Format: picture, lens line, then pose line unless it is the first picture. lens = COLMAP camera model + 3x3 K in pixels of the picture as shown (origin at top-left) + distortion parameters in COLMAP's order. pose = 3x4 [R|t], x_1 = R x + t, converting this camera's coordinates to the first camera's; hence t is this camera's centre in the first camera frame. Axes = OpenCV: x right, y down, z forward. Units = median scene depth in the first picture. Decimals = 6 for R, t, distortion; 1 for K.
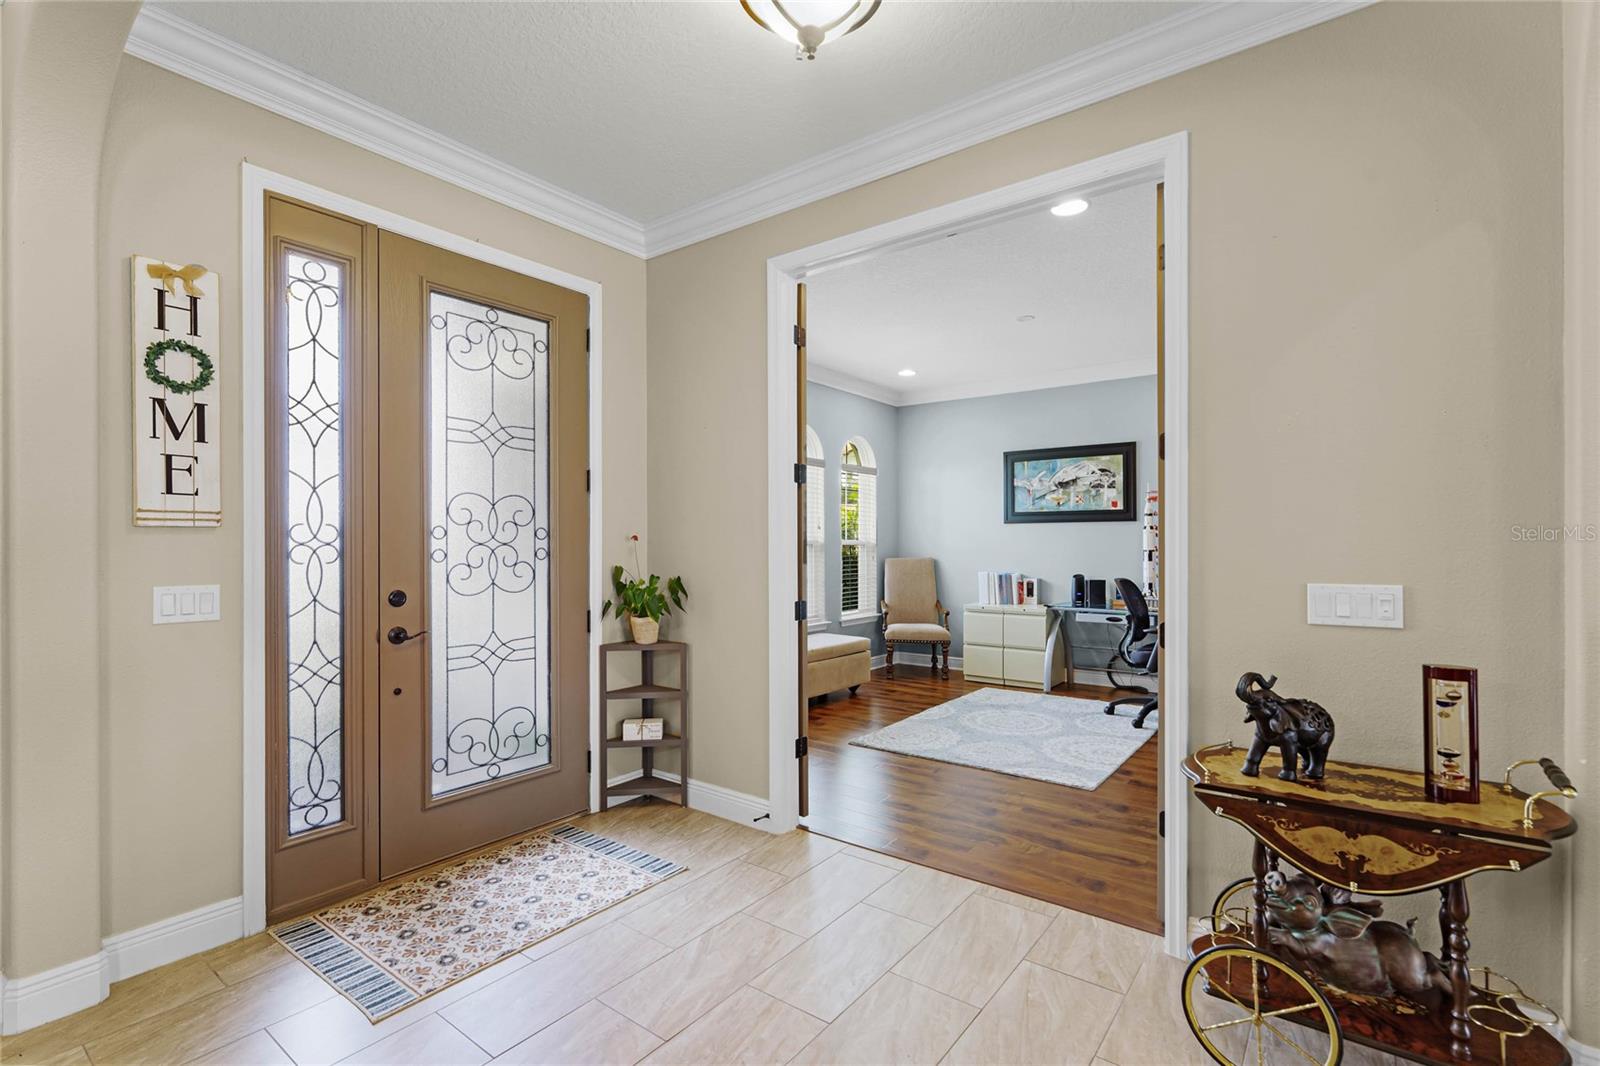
lens RADIAL K [[716.0, 0, 809.0], [0, 716.0, 541.1], [0, 0, 1]] dist [0.001158, 0.000343]
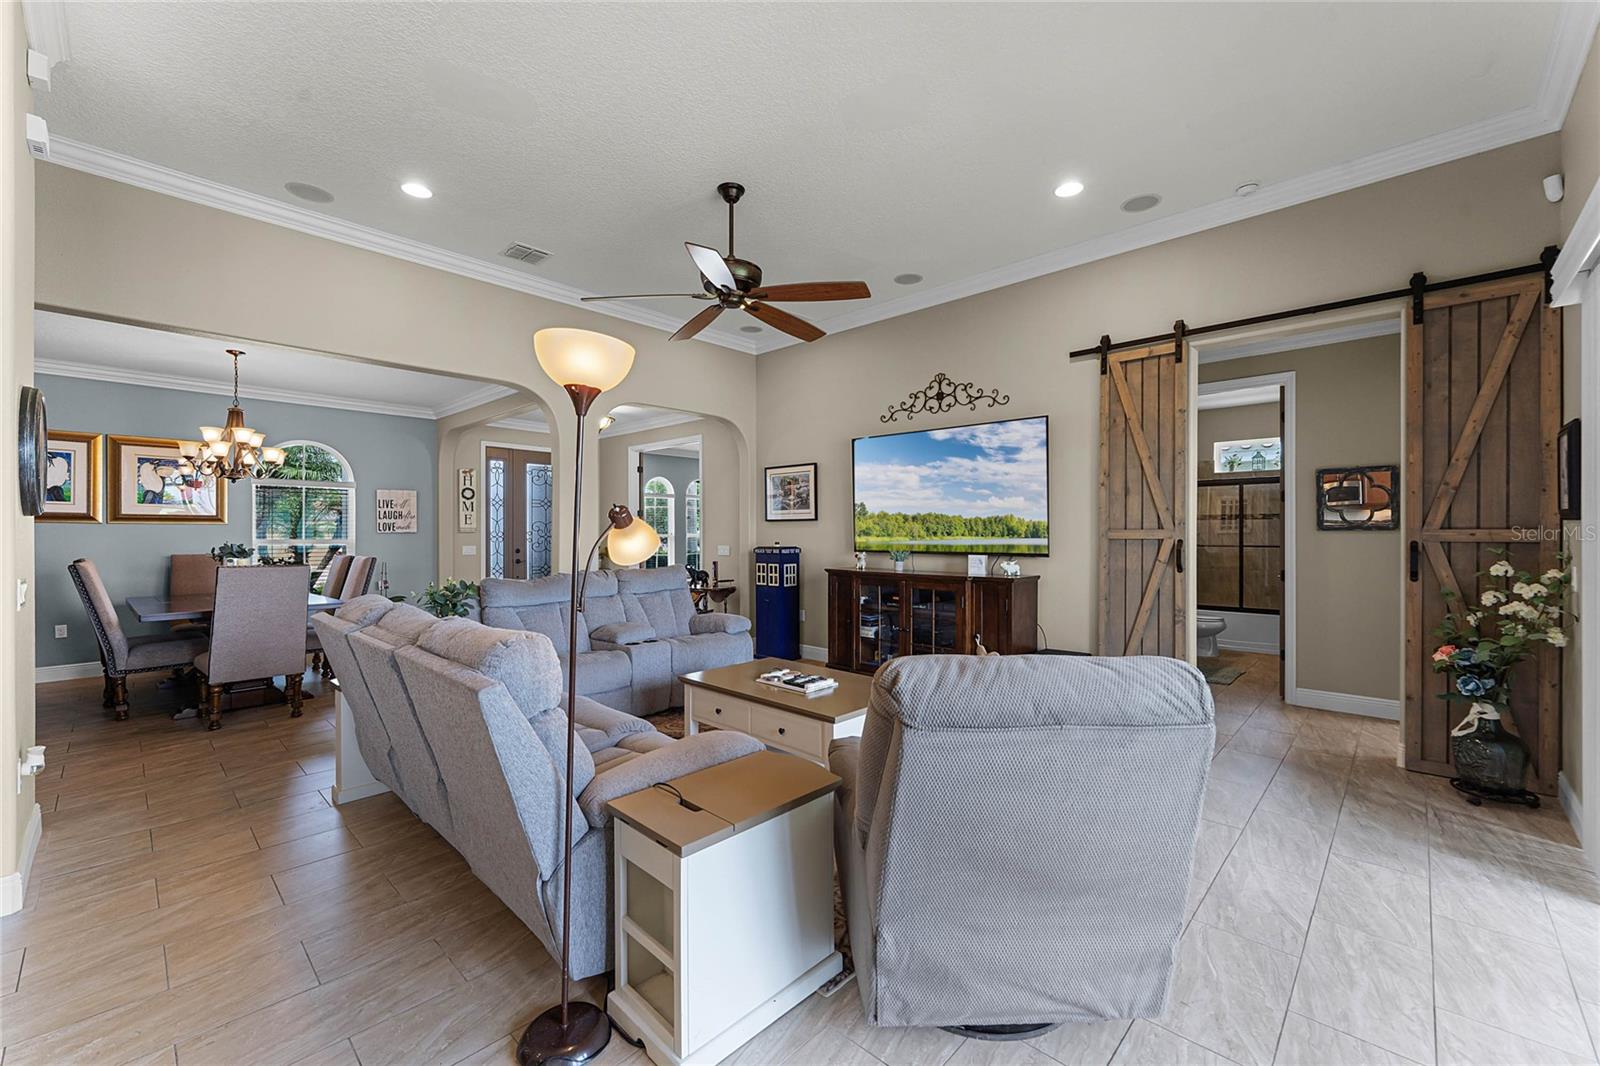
lens RADIAL K [[644.1, 0, 820.2], [0, 644.1, 533.0], [0, 0, 1]] dist [0.002341, 0.000276]
pose [[0.995050, 0.002731, -0.099334, 1.188282], [-0.002717, 0.999996, 0.000279, -0.014079], [0.099334, -0.000007, 0.995054, -1.955393]]
